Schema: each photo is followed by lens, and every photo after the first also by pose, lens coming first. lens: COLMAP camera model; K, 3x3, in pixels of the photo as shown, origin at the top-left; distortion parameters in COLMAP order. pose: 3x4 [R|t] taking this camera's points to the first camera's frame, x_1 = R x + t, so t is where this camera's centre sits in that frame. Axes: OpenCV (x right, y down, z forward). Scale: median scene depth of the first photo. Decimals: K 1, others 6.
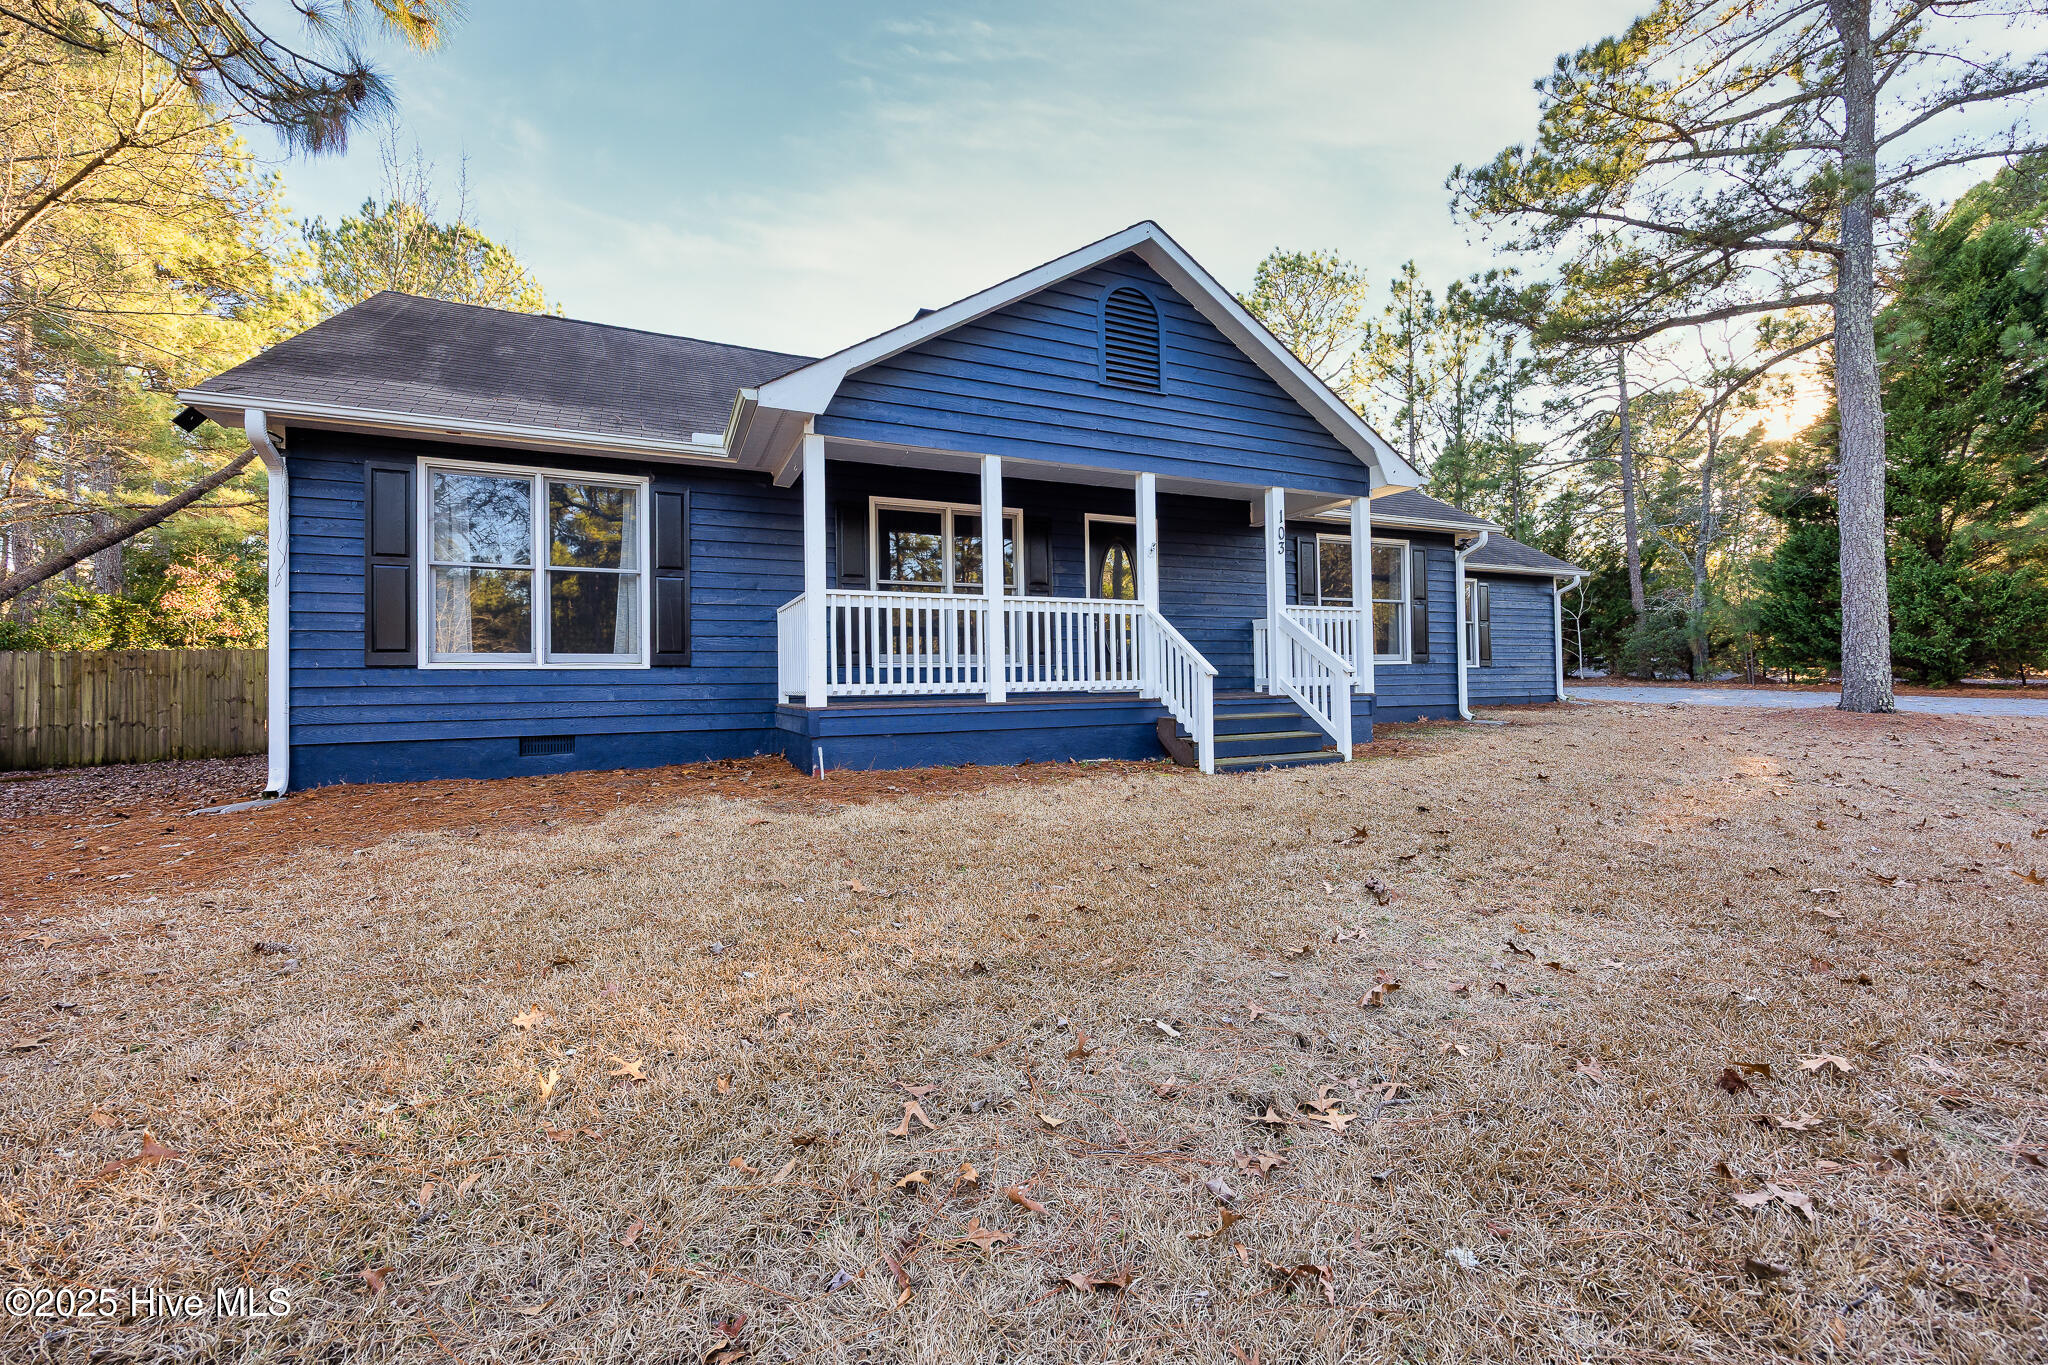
lens RADIAL K [[858.7, 0, 1017.9], [0, 858.7, 672.1], [0, 0, 1]] dist [0.005503, -0.000822]
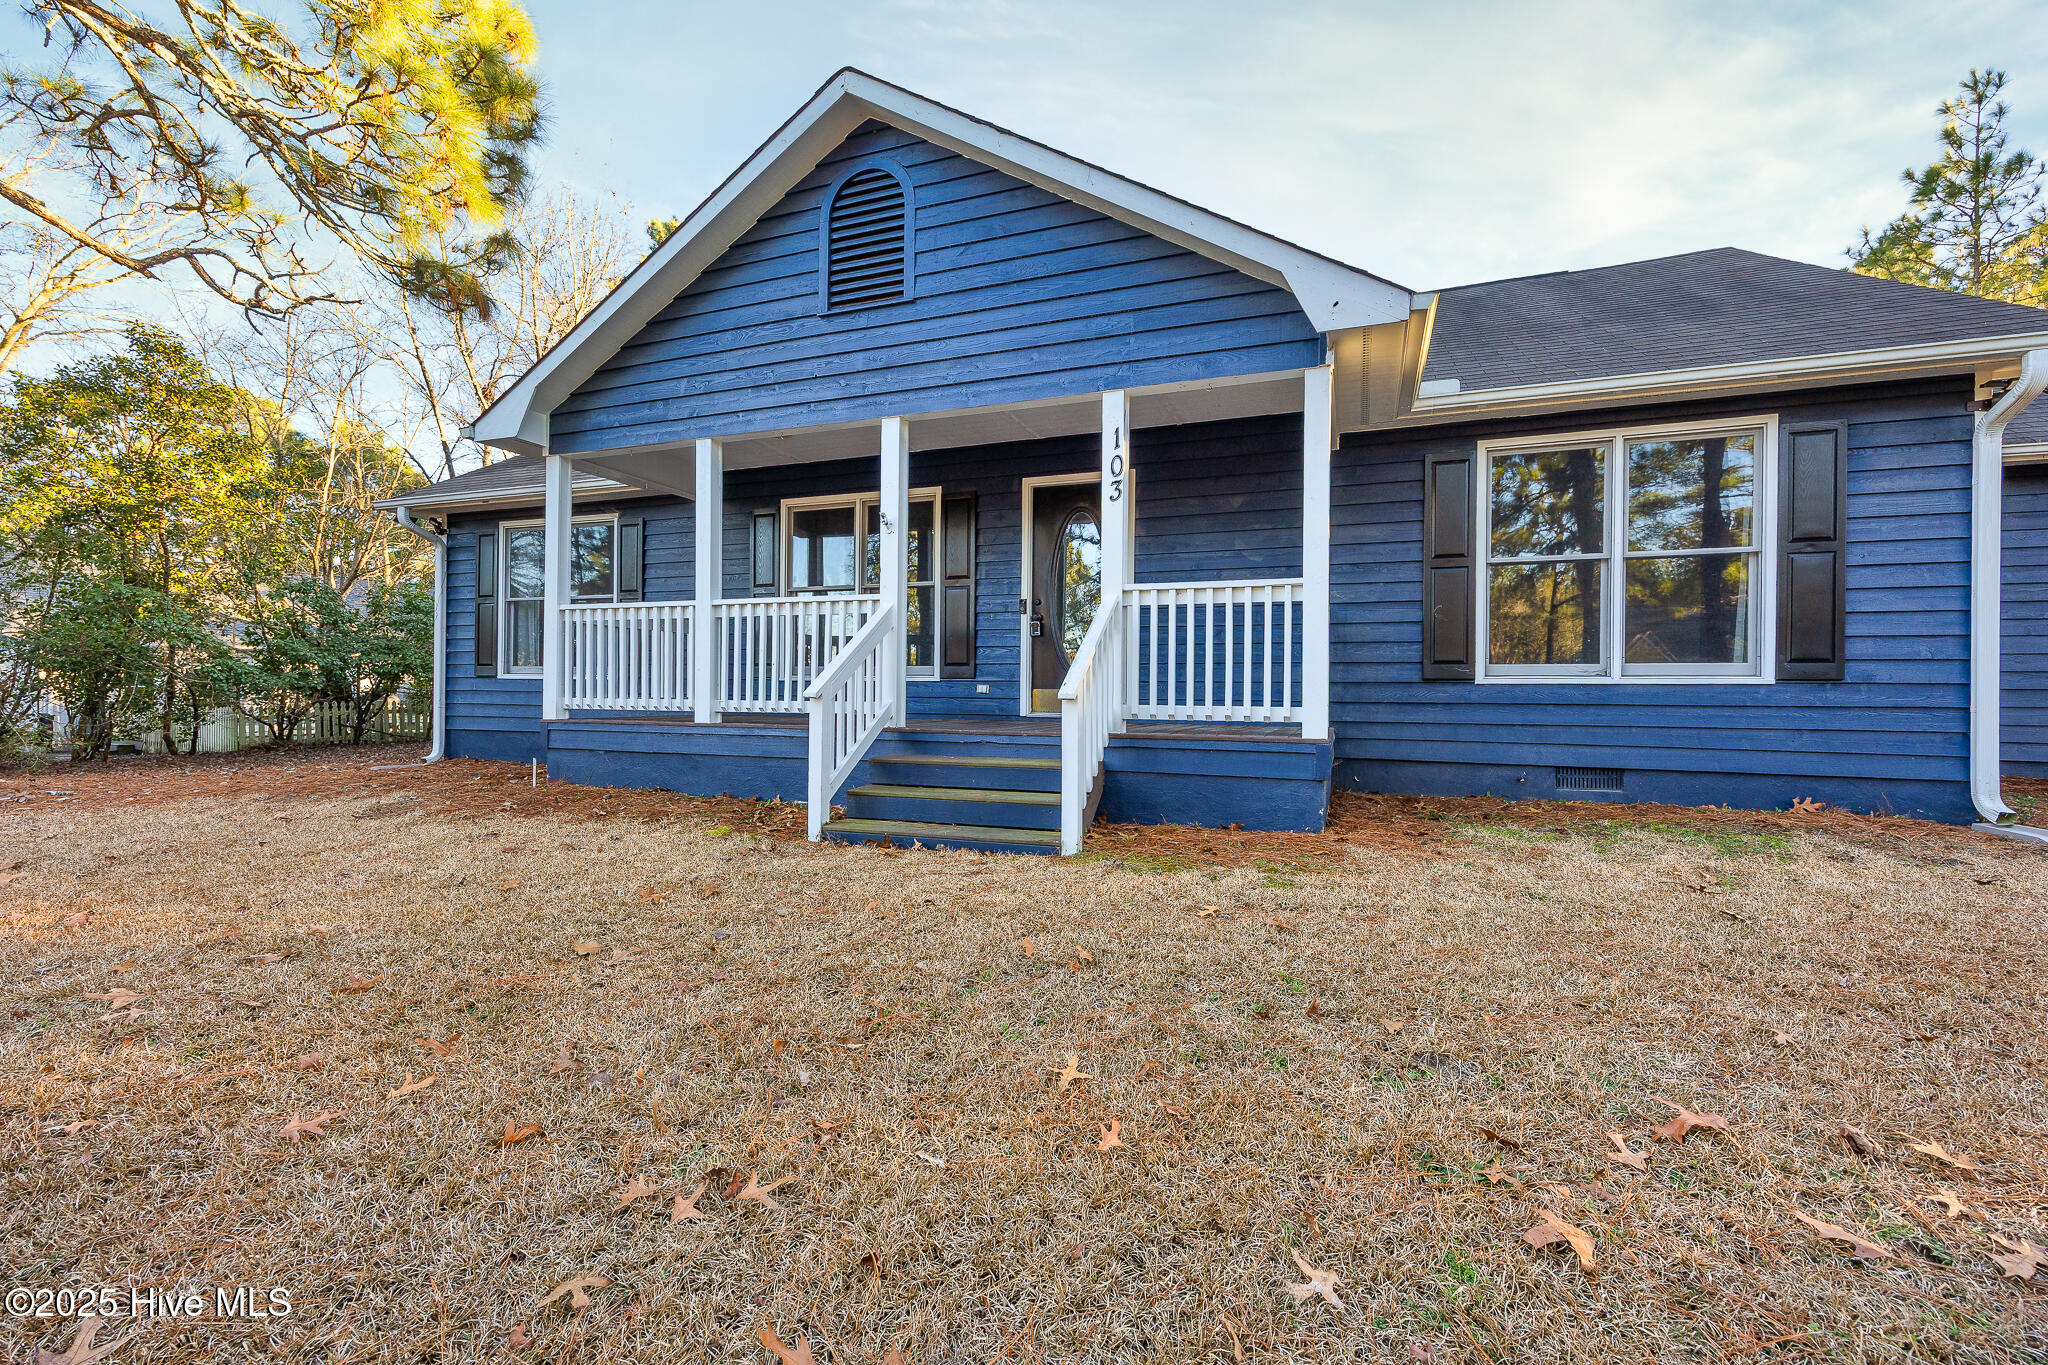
lens RADIAL K [[858.7, 0, 1016.7], [0, 858.7, 689.3], [0, 0, 1]] dist [0.005503, -0.000822]
pose [[0.687307, 0.017645, -0.726153, 0.762758], [-0.010244, 0.999841, 0.014599, -0.012972], [0.726295, -0.002595, 0.687379, 0.581610]]
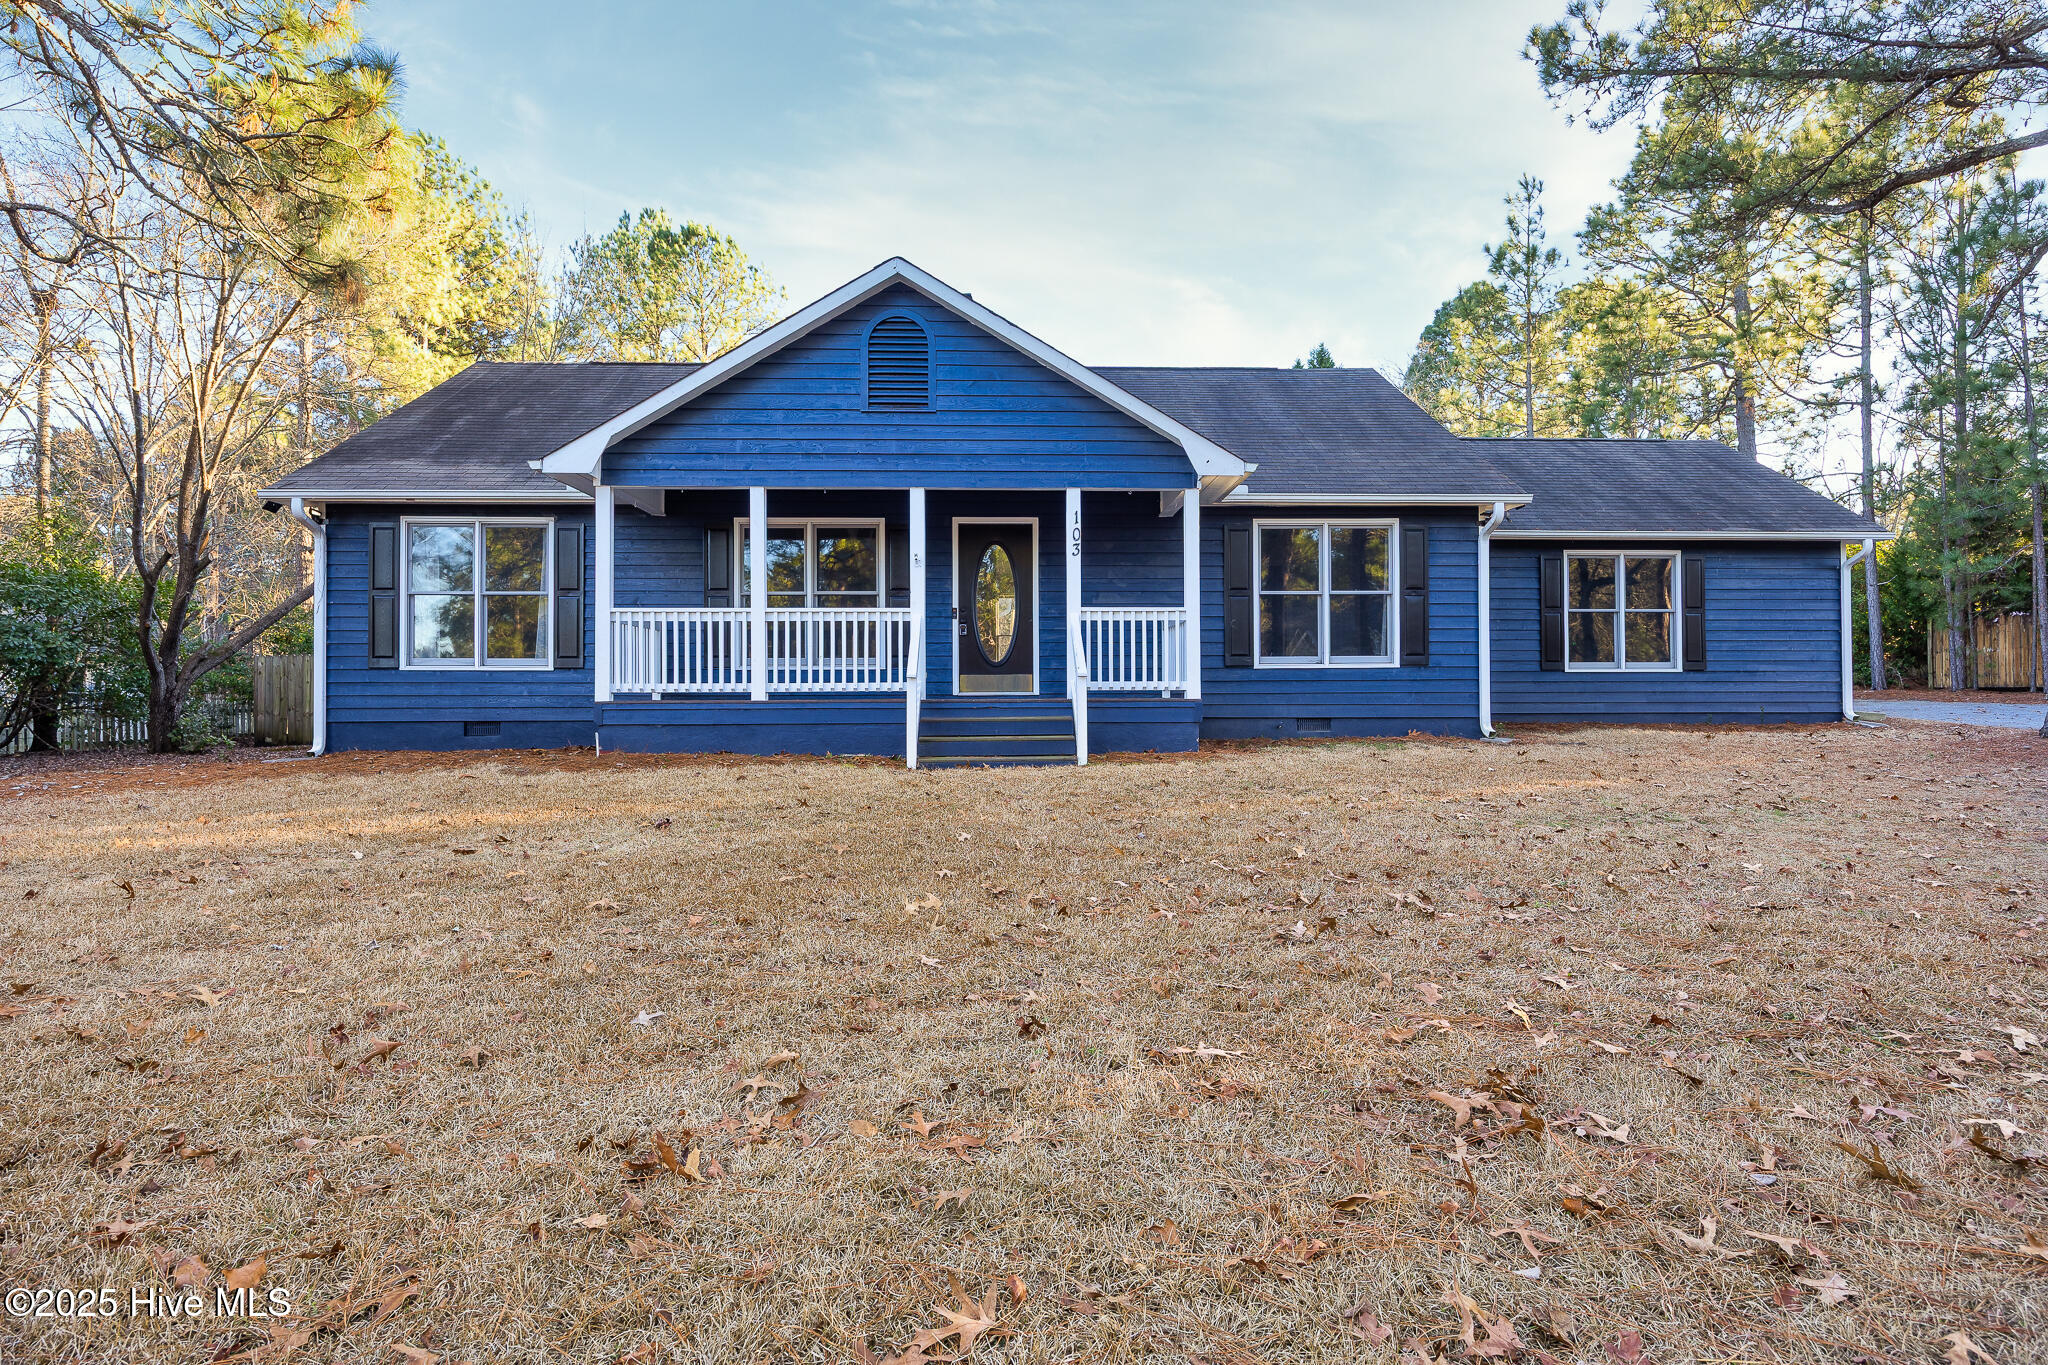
lens RADIAL K [[1149.8, 0, 1021.1], [0, 1149.8, 676.2], [0, 0, 1]] dist [-0.014777, -0.000748]
pose [[0.913696, 0.004799, -0.406370, 0.853348], [-0.004504, 0.999988, 0.001682, -0.001276], [0.406374, 0.000294, 0.913707, -0.246093]]
